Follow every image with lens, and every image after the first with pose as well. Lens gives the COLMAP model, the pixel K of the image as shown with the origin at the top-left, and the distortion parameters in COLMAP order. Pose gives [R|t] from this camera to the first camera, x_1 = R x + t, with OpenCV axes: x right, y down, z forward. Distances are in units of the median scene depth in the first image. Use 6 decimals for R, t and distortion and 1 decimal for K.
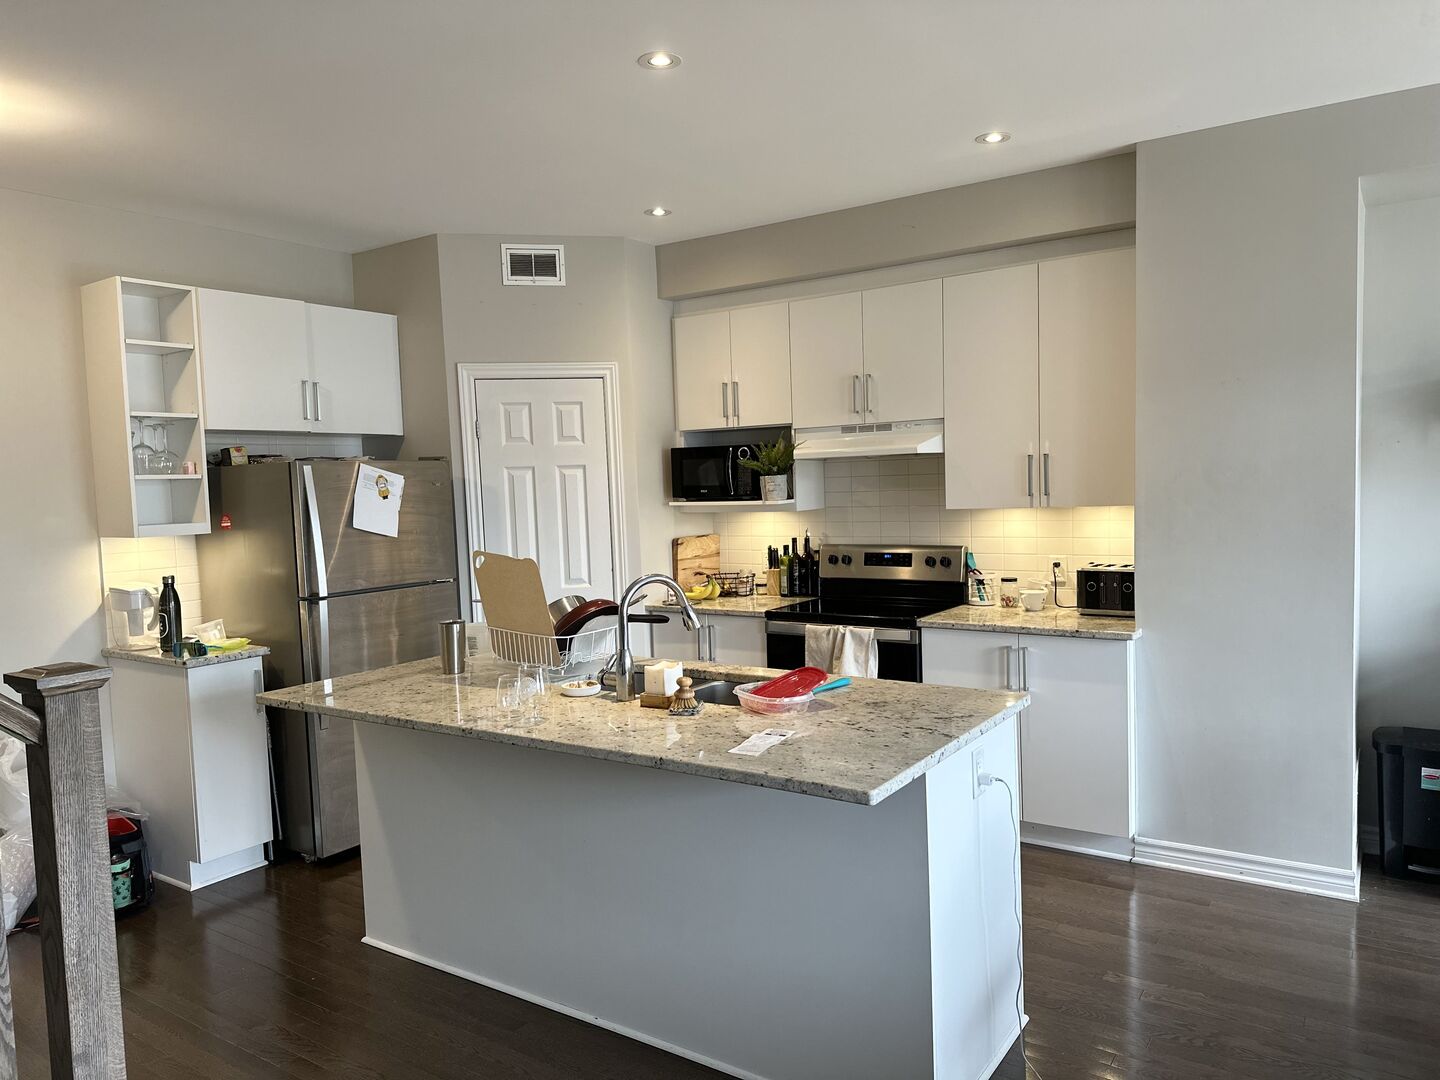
lens RADIAL K [[993.2, 0, 716.7], [0, 993.2, 540.2], [0, 0, 1]] dist [0.161457, -0.258437]
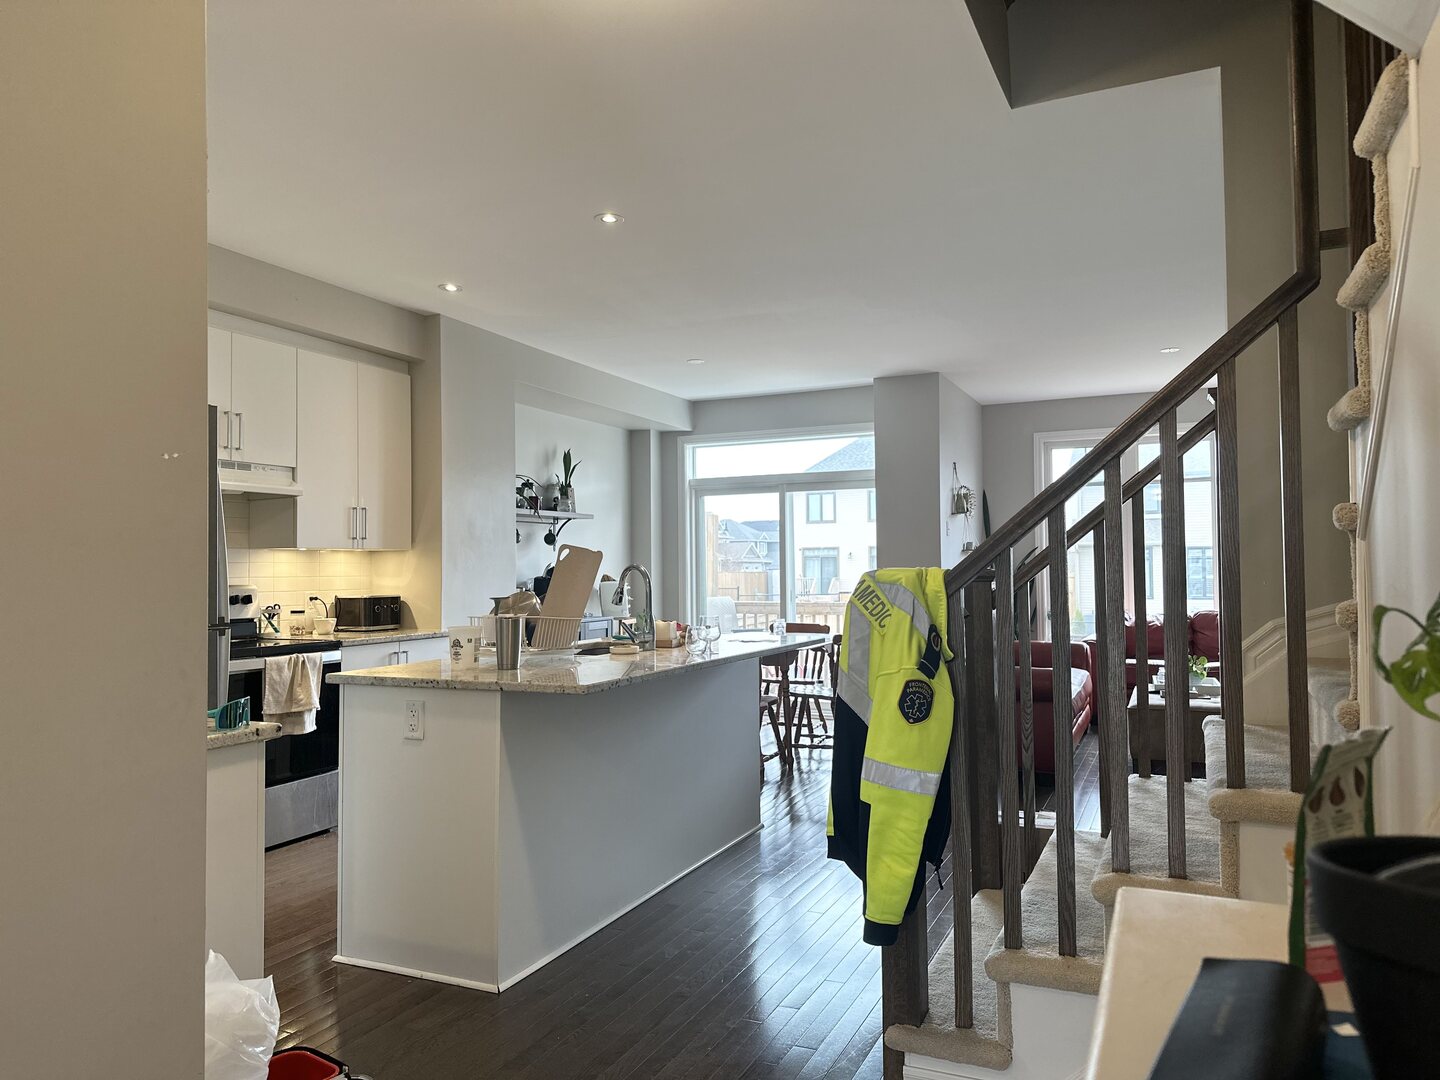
lens RADIAL K [[1011.3, 0, 709.9], [0, 1011.3, 541.6], [0, 0, 1]] dist [0.037586, -0.040805]
pose [[-0.152265, 0.063604, 0.986291, -0.962847], [0.078471, 0.995555, -0.052087, 0.057647], [-0.985220, 0.069464, -0.156579, 0.722018]]
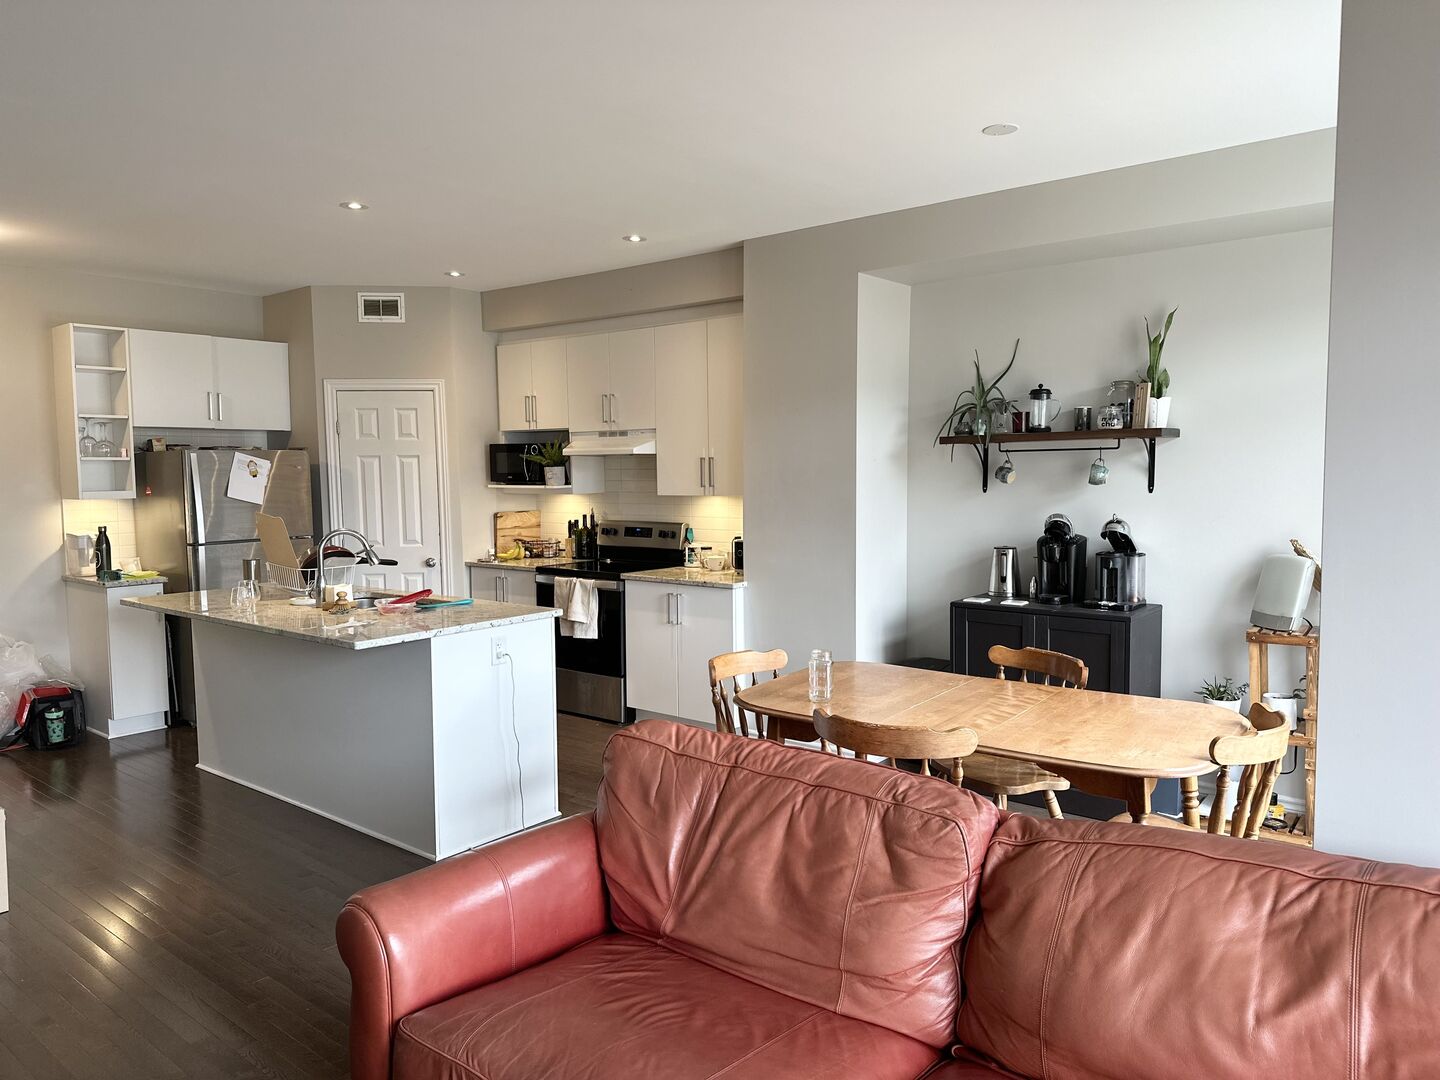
lens RADIAL K [[997.1, 0, 720.0], [0, 997.1, 540.0], [0, 0, 1]] dist [0.123477, -0.183276]
pose [[0.995589, 0.028750, -0.089304, 0.437162], [-0.027484, 0.999504, 0.015374, 0.006973], [0.089701, -0.012852, 0.995886, -0.349419]]
